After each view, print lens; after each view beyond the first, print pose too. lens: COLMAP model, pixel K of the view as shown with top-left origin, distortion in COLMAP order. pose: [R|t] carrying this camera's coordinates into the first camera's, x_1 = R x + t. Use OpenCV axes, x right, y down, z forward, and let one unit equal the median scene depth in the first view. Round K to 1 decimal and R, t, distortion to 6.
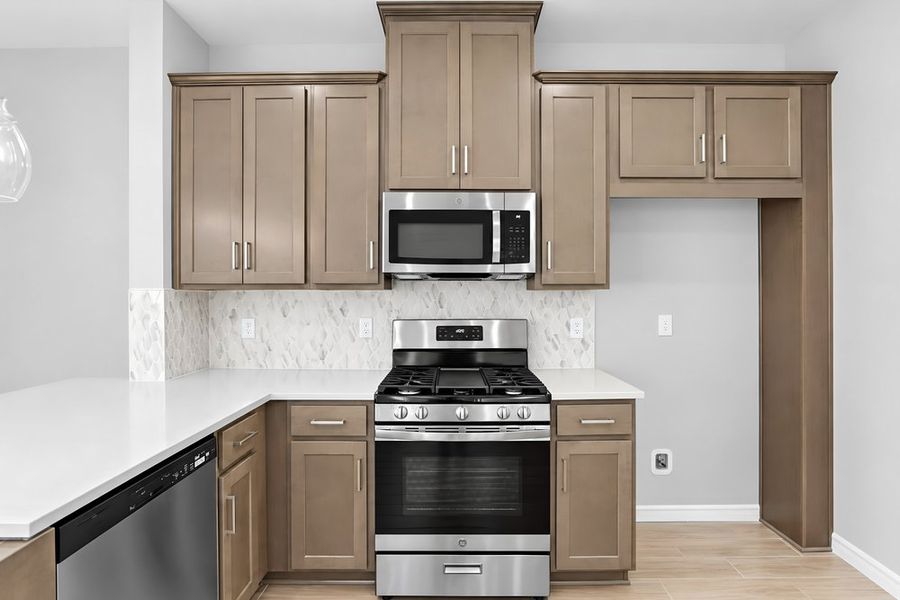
lens RADIAL K [[412.1, 0, 442.8], [0, 412.1, 296.8], [0, 0, 1]] dist [-0.015578, 0.004258]
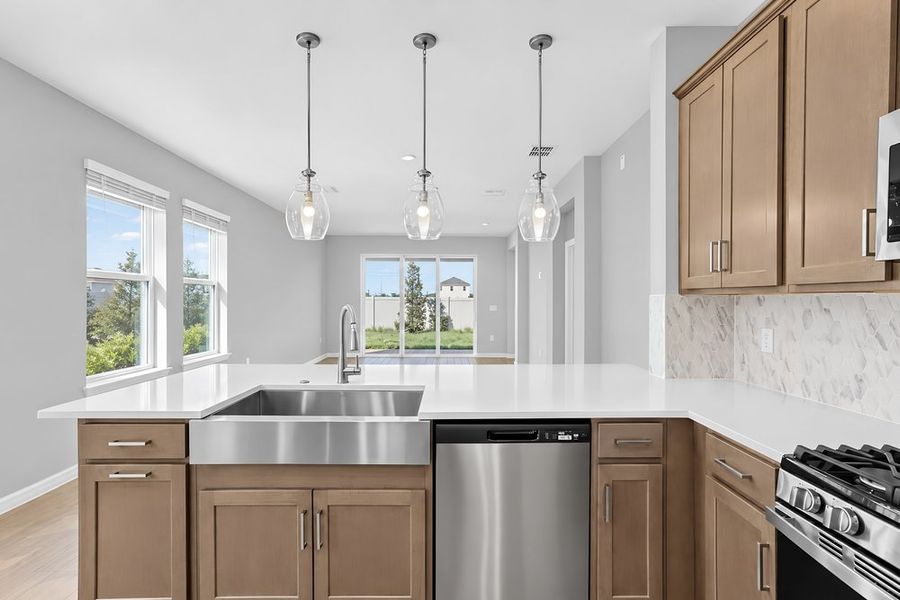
lens RADIAL K [[412.1, 0, 457.2], [0, 412.1, 303.8], [0, 0, 1]] dist [-0.015578, 0.004258]
pose [[0.036598, 0.010412, -0.999276, 0.388837], [-0.004043, 0.999939, 0.010271, -0.003646], [0.999322, 0.003664, 0.036638, 0.403660]]
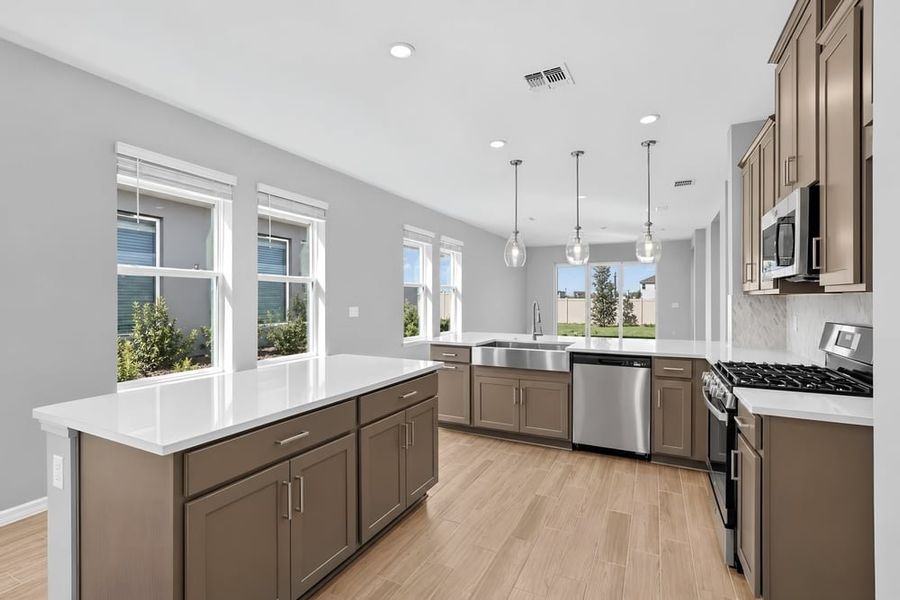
lens RADIAL K [[412.1, 0, 467.4], [0, 412.1, 301.0], [0, 0, 1]] dist [-0.015578, 0.004258]
pose [[-0.404233, 0.006249, -0.914635, 1.340693], [-0.003130, 0.999961, 0.008215, -0.000820], [0.914651, 0.006184, -0.404198, 0.677104]]
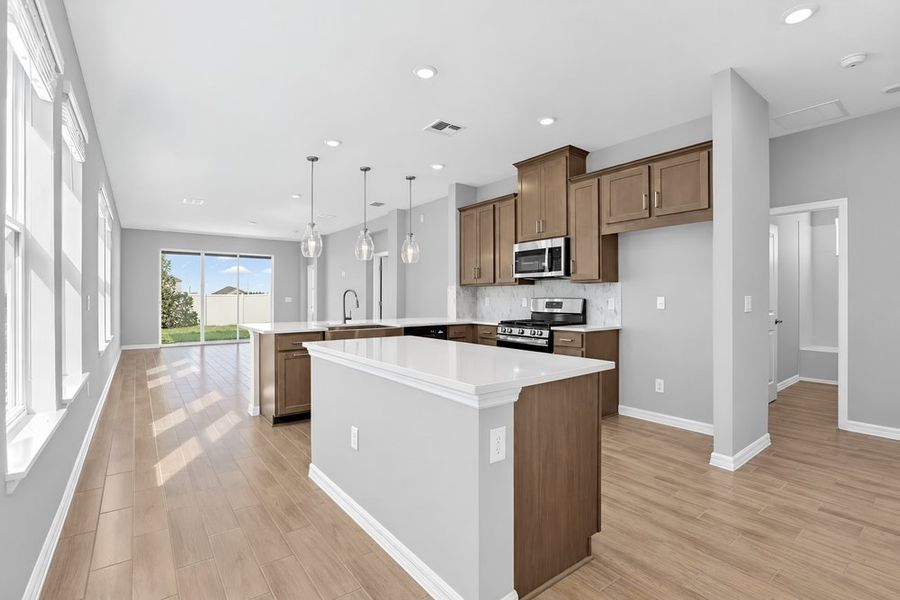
lens RADIAL K [[412.1, 0, 447.2], [0, 412.1, 301.4], [0, 0, 1]] dist [-0.015578, 0.004258]
pose [[0.610735, 0.006557, -0.791808, 1.514521], [-0.001796, 0.999975, 0.006896, 0.063937], [0.791833, -0.002789, 0.610731, -0.773085]]
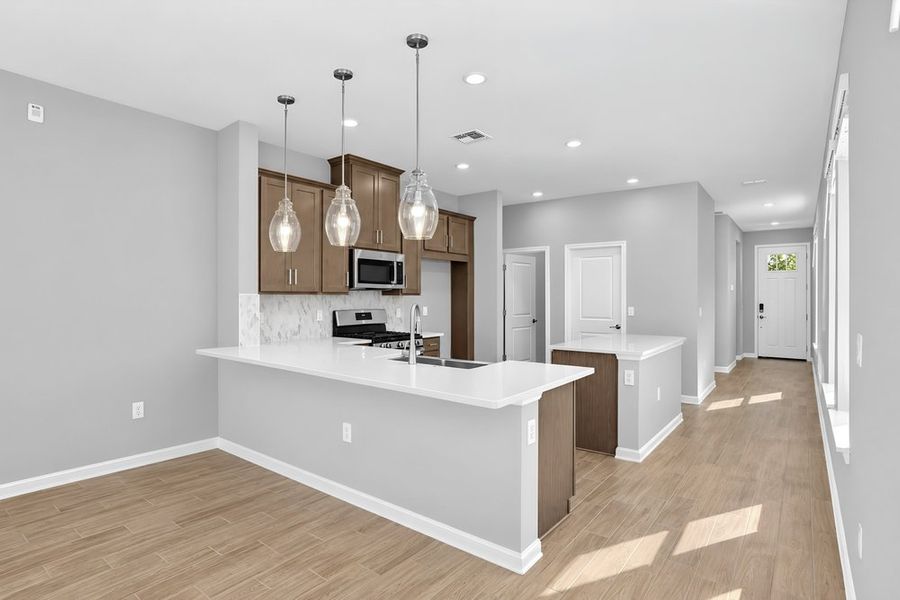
lens RADIAL K [[450.0, 0, 447.2], [0, 450.0, 292.4], [0, 0, 1]] dist [-0.001226, -0.000358]
pose [[0.618846, 0.010485, 0.785442, -1.613364], [-0.003504, 0.999938, -0.010588, -0.007953], [-0.785504, 0.003800, 0.618845, -0.777778]]
